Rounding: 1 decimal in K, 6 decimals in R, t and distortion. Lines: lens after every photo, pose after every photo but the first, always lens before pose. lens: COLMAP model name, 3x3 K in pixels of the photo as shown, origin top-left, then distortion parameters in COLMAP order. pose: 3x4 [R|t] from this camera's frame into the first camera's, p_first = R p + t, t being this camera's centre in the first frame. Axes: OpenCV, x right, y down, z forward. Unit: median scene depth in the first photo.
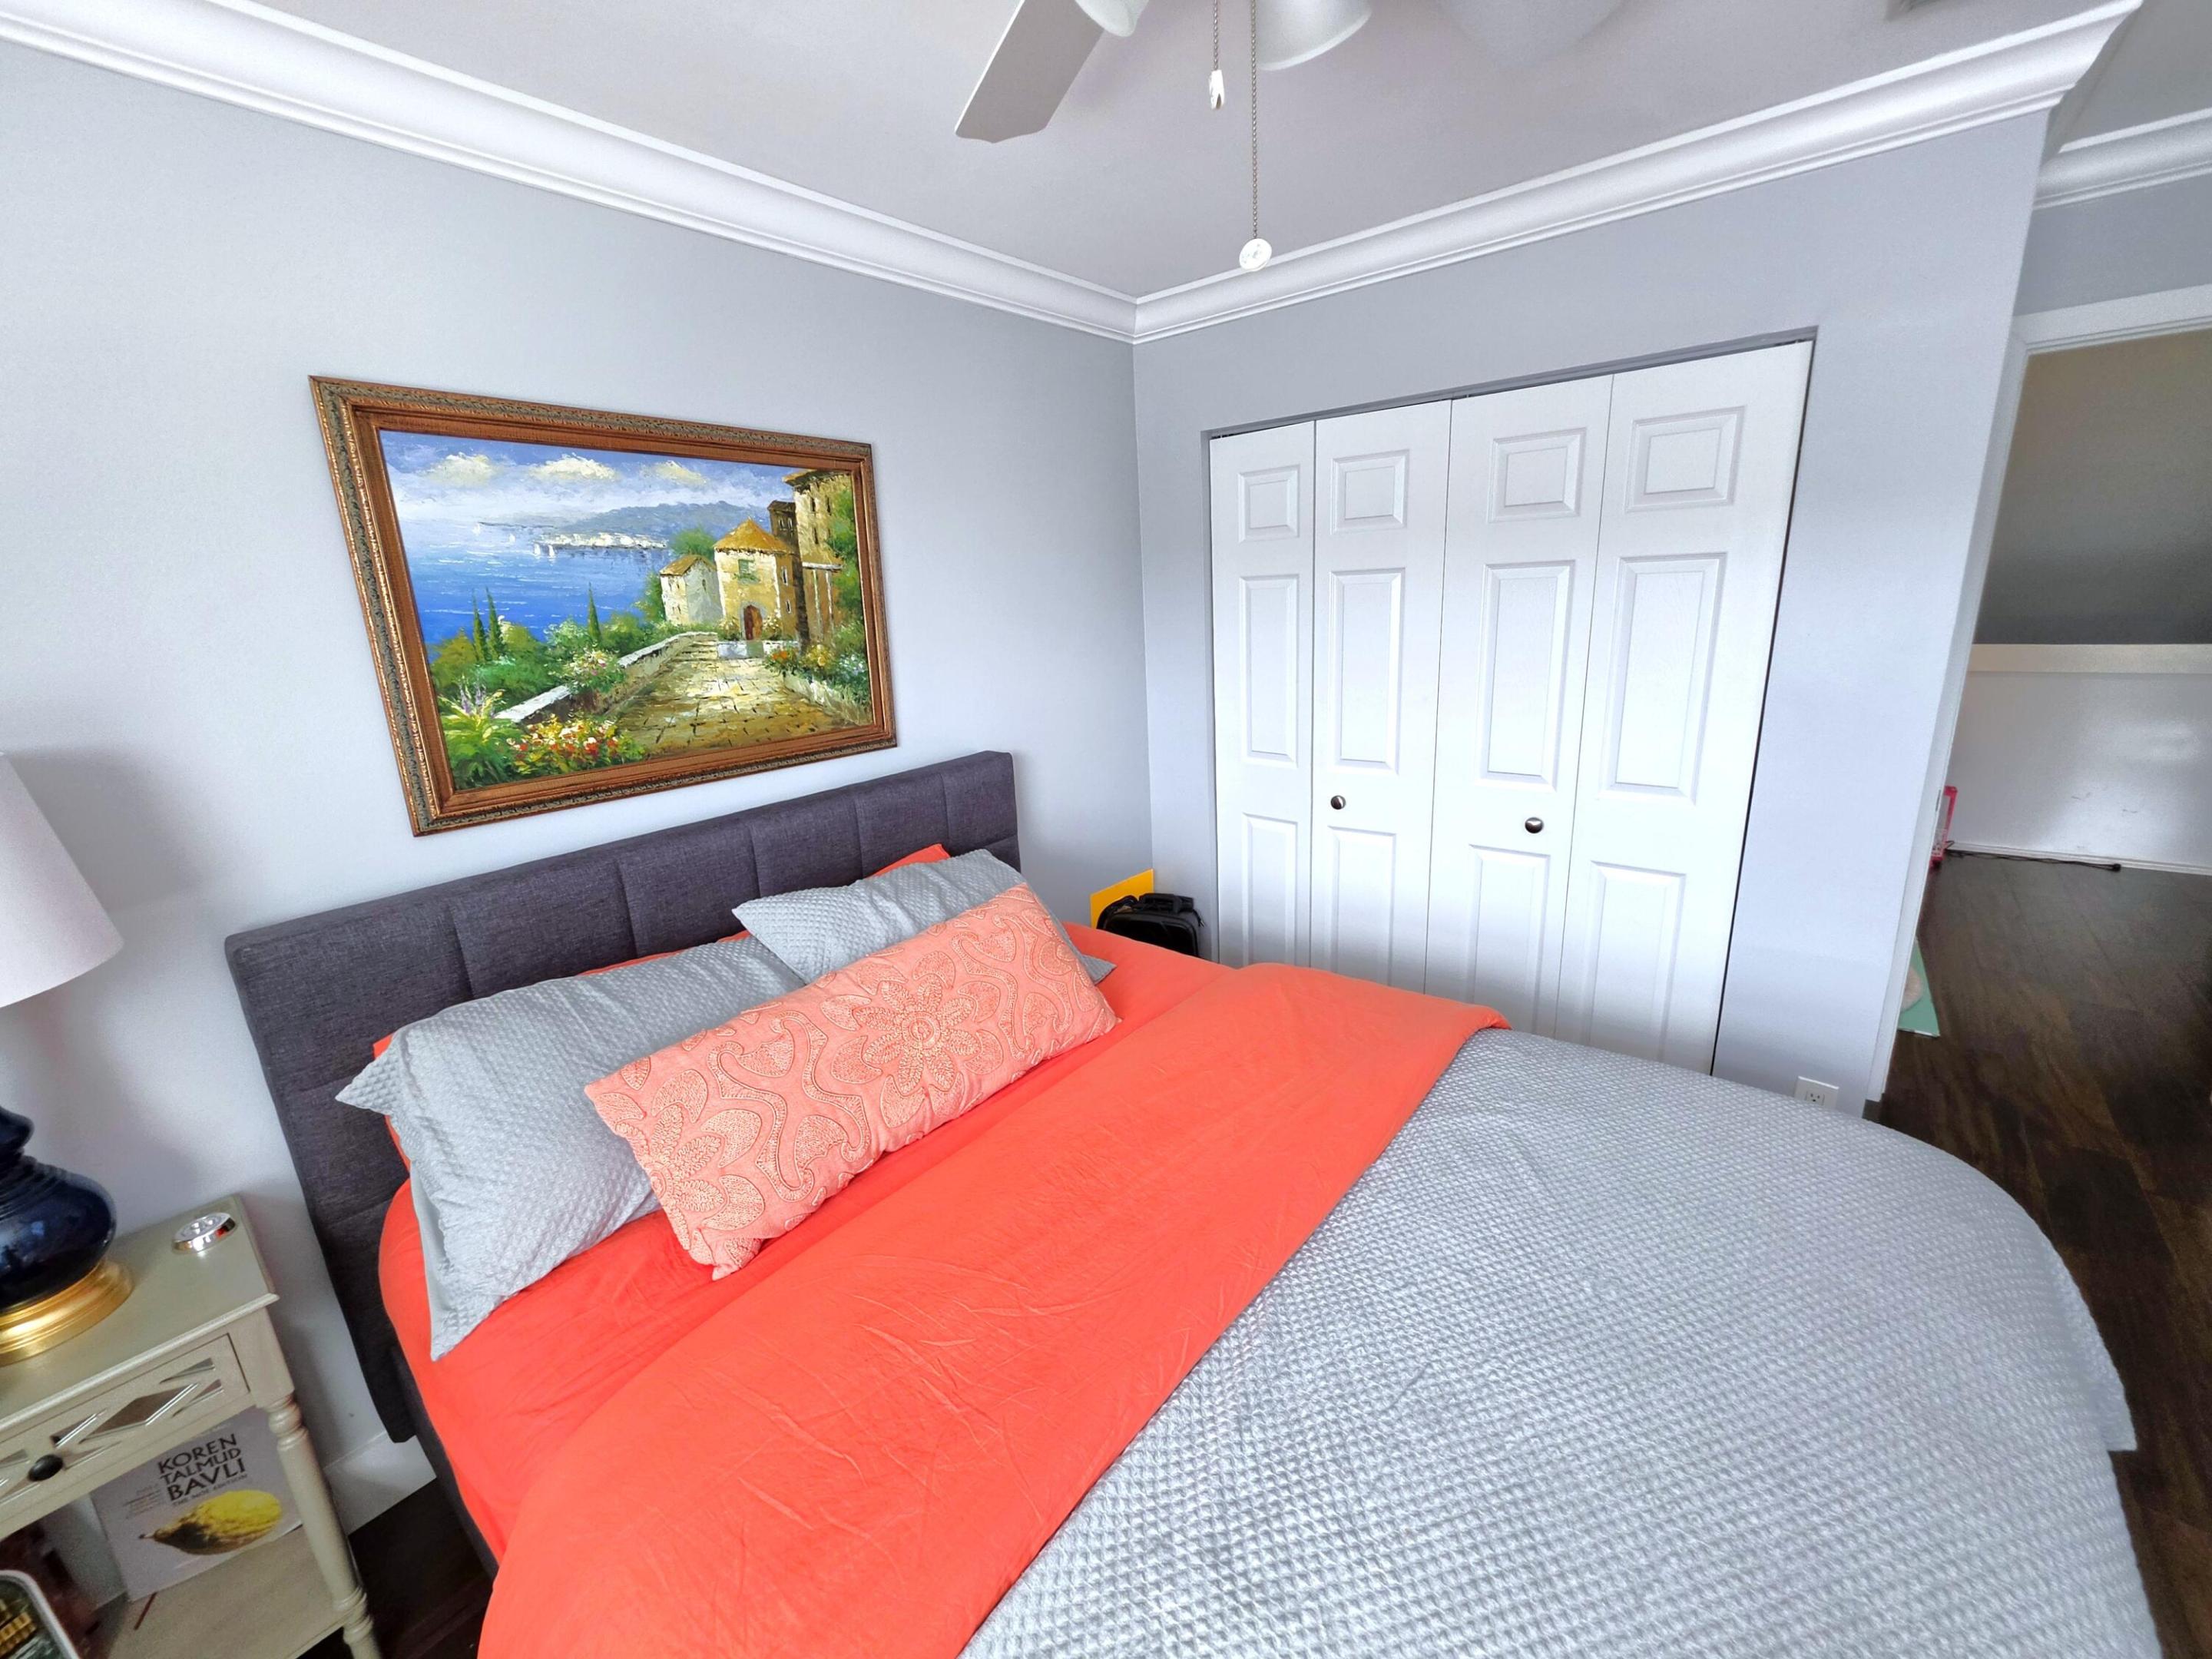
lens RADIAL K [[893.9, 0, 1101.2], [0, 893.9, 818.8], [0, 0, 1]] dist [0.001382, 0.000022]
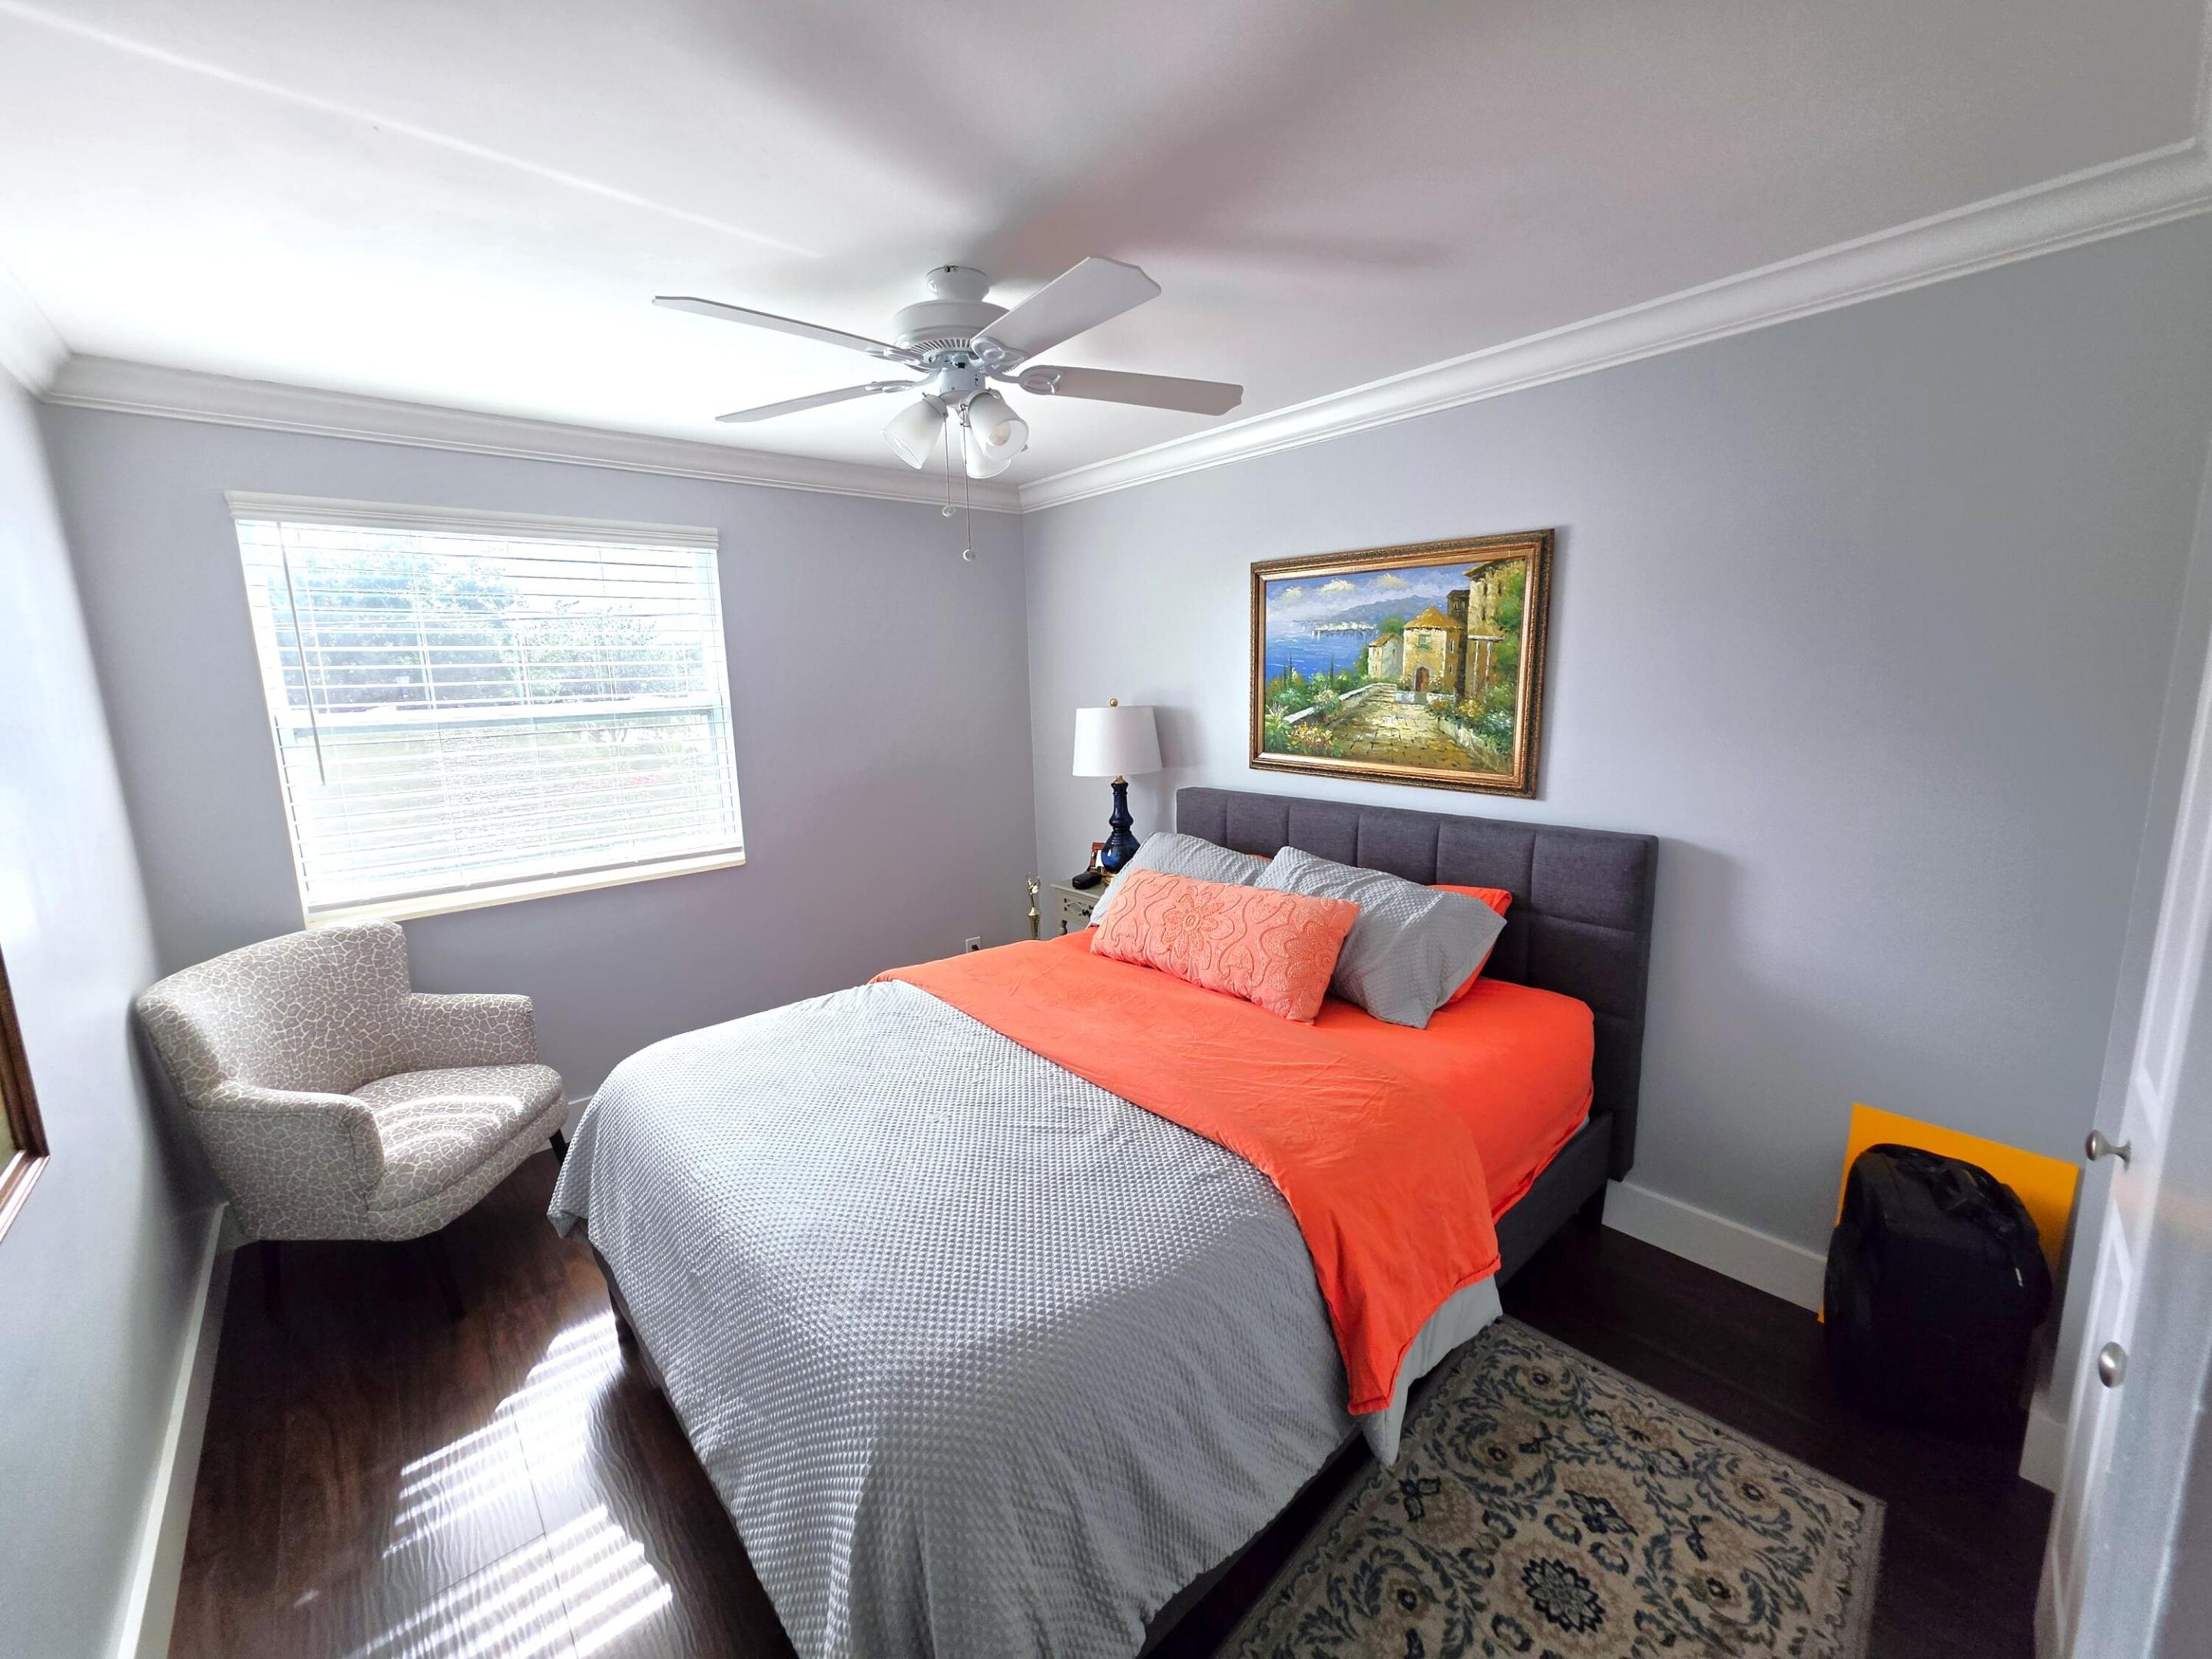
lens RADIAL K [[893.9, 0, 1101.2], [0, 893.9, 818.8], [0, 0, 1]] dist [0.001382, 0.000022]
pose [[-0.176135, 0.216404, -0.960284, 1.108788], [-0.217344, 0.942910, 0.252354, -0.265082], [0.960072, 0.253160, -0.119046, 0.764964]]
